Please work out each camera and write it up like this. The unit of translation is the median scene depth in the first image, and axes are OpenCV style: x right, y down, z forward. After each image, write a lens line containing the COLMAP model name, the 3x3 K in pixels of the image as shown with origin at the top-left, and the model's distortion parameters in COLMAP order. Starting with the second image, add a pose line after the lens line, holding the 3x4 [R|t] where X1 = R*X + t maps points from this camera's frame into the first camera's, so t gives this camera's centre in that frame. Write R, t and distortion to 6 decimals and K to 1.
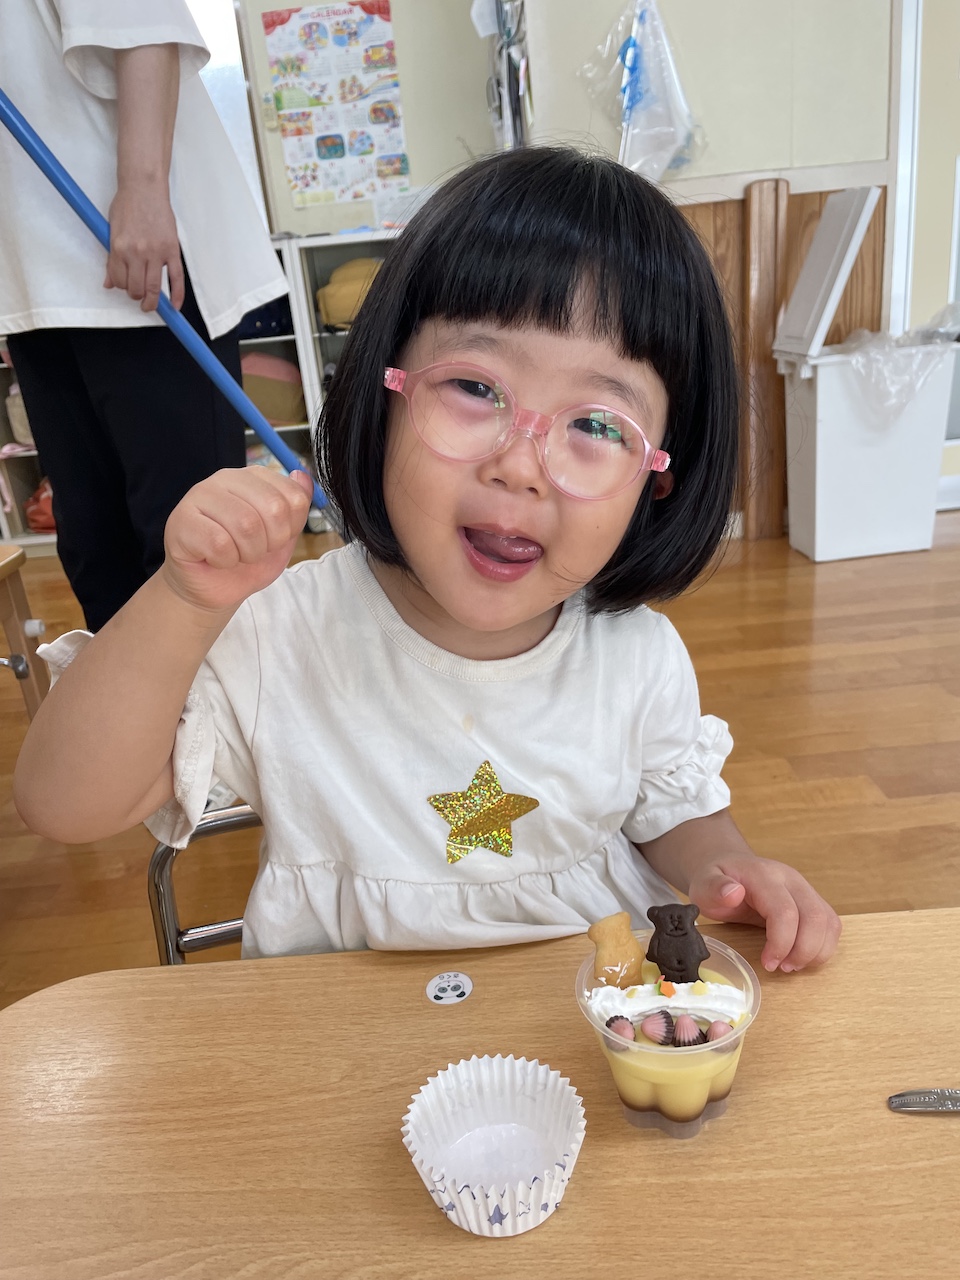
lens RADIAL K [[989.6, 0, 481.7], [0, 989.6, 653.8], [0, 0, 1]] dist [0.037412, -0.064700]
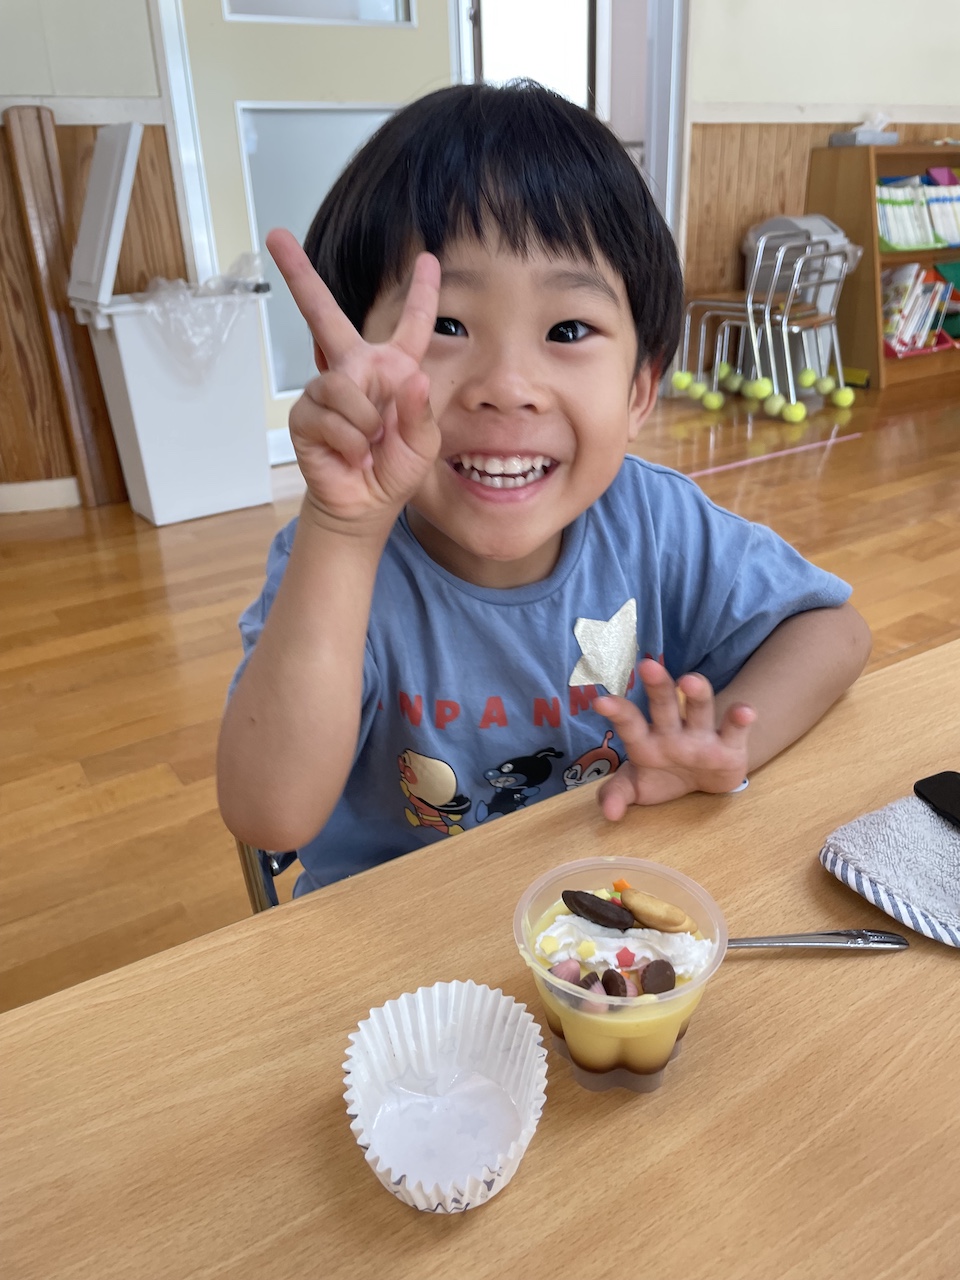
lens RADIAL K [[989.6, 0, 492.6], [0, 989.6, 631.2], [0, 0, 1]] dist [0.037412, -0.064700]
pose [[0.849328, -0.154982, 0.504602, 0.117510], [0.142641, 0.987749, 0.063287, -0.008130], [-0.508229, 0.018225, 0.861029, 0.029586]]
